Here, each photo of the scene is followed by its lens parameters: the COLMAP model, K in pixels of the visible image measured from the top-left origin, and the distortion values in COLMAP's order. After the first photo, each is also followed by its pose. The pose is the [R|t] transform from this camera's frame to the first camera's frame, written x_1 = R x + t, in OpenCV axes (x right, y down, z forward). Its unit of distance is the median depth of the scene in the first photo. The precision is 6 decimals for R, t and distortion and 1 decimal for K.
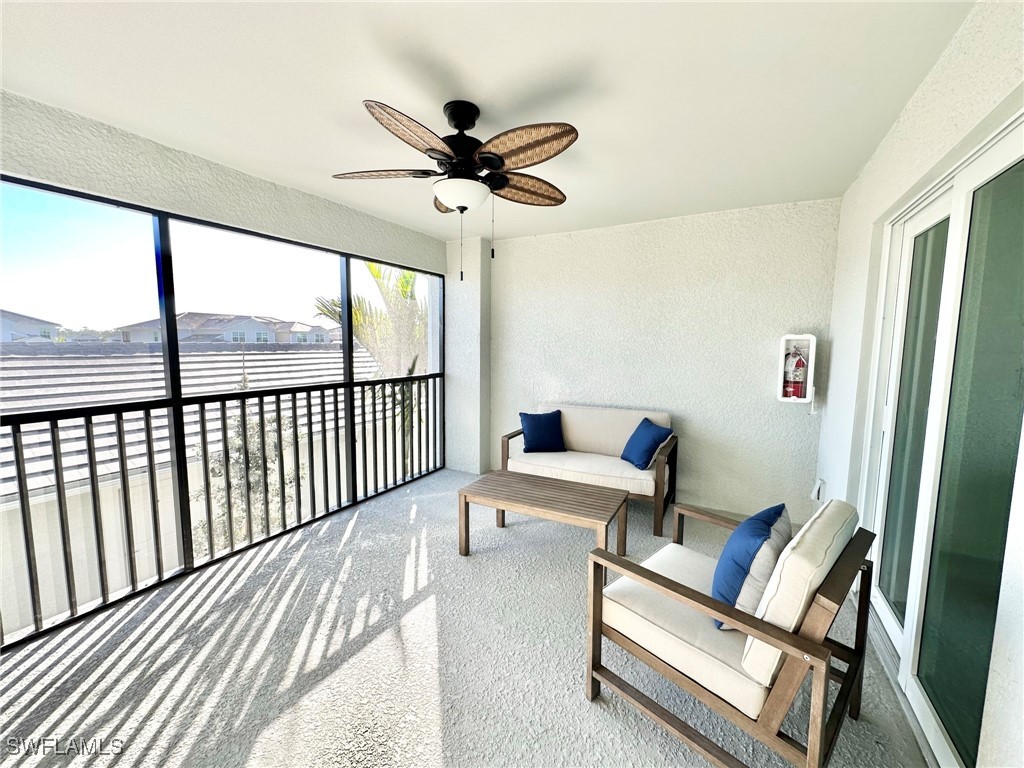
lens RADIAL K [[408.8, 0, 513.0], [0, 408.8, 380.9], [0, 0, 1]] dist [-0.004027, -0.000221]
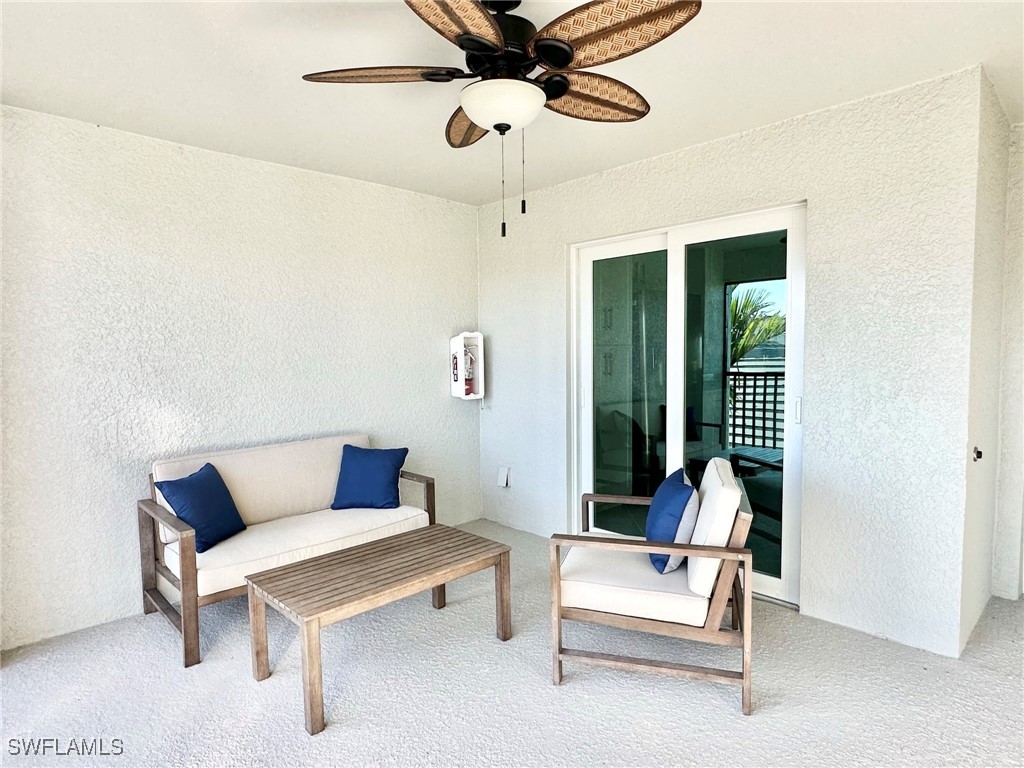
lens RADIAL K [[592.9, 0, 512.4], [0, 592.9, 388.5], [0, 0, 1]] dist [-0.001899, -0.000156]
pose [[0.283440, -0.071889, 0.956292, -0.582882], [0.106523, 0.993376, 0.043104, -0.021907], [-0.953055, 0.089649, 0.289220, 0.402177]]
